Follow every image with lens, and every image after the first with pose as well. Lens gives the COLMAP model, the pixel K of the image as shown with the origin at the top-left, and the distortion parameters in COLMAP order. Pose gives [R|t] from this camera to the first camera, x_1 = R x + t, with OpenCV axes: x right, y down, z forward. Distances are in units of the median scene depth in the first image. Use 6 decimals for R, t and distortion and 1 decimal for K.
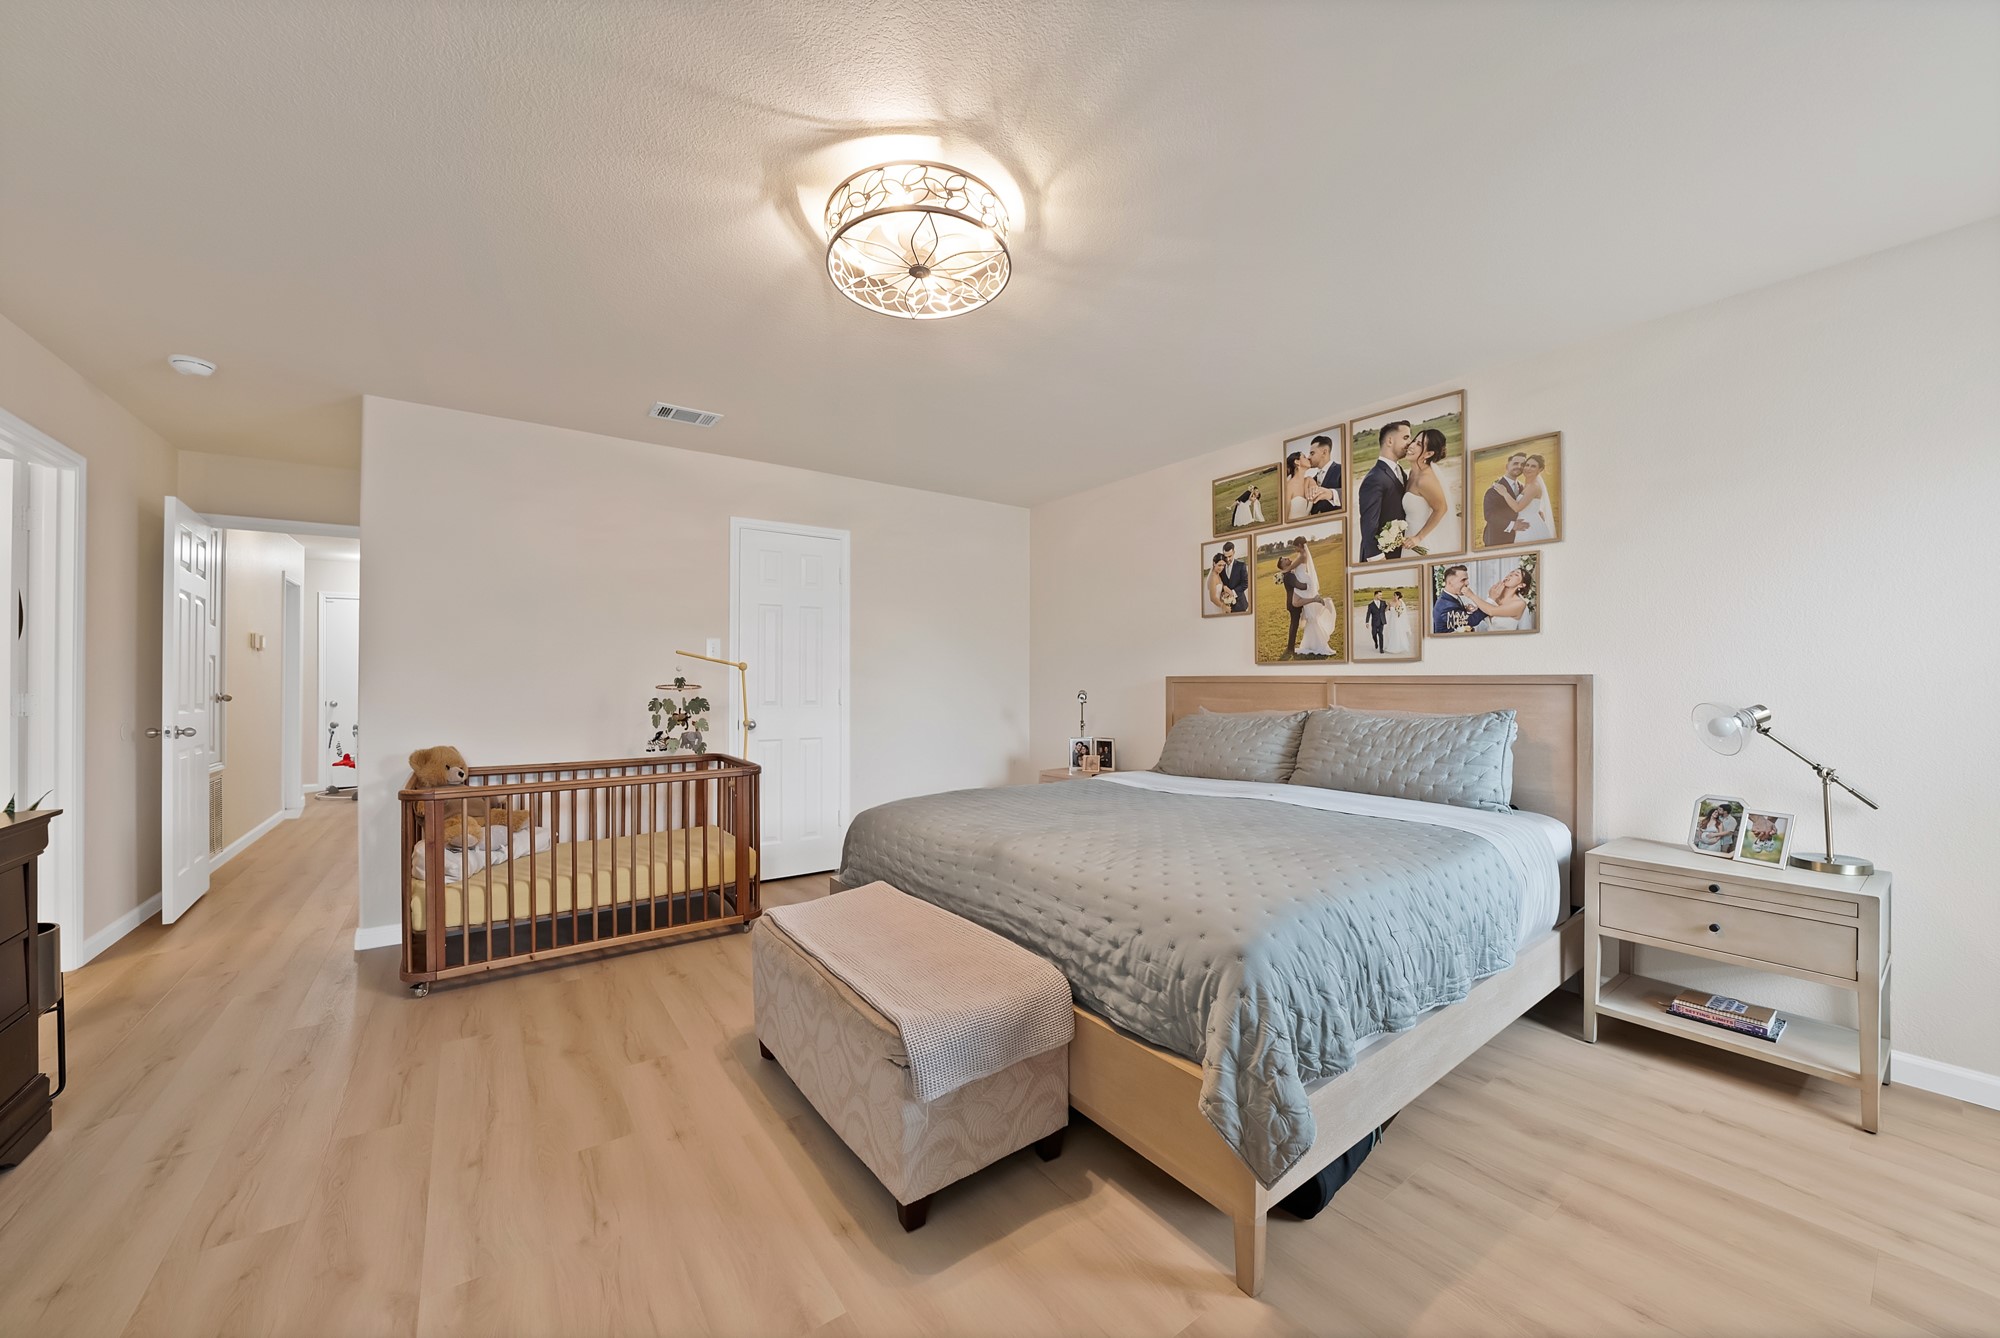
lens RADIAL K [[716.9, 0, 991.2], [0, 716.9, 673.1], [0, 0, 1]] dist [-0.024828, 0.001074]
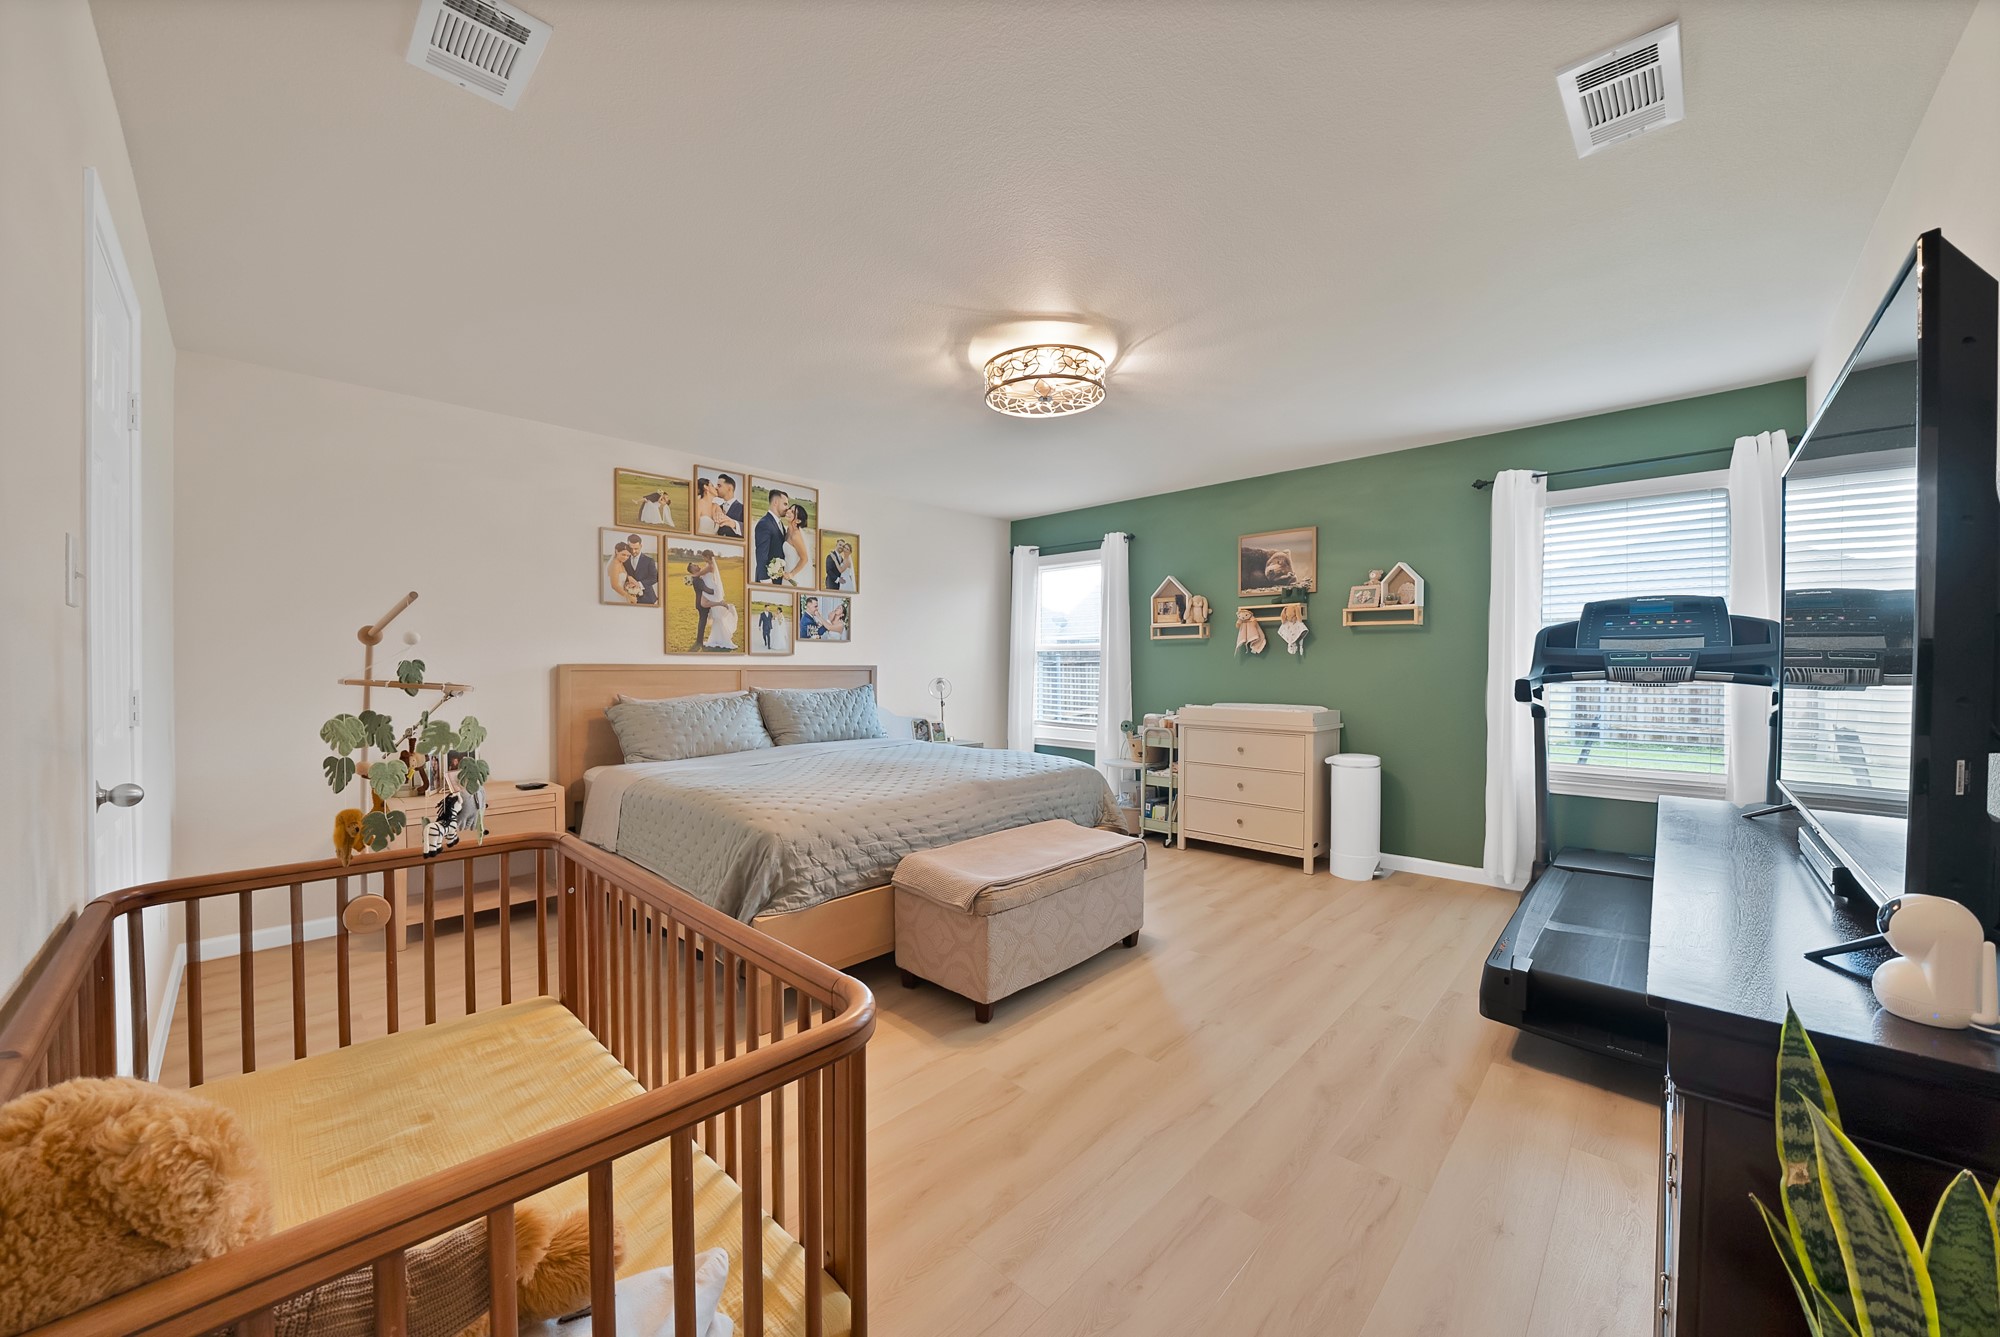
lens RADIAL K [[716.9, 0, 994.0], [0, 716.9, 671.2], [0, 0, 1]] dist [-0.024828, 0.001074]
pose [[-0.169189, -0.003485, 0.985577, -0.925607], [-0.008723, 0.999960, 0.002038, 0.008759], [-0.985545, -0.008253, -0.169213, 0.793962]]
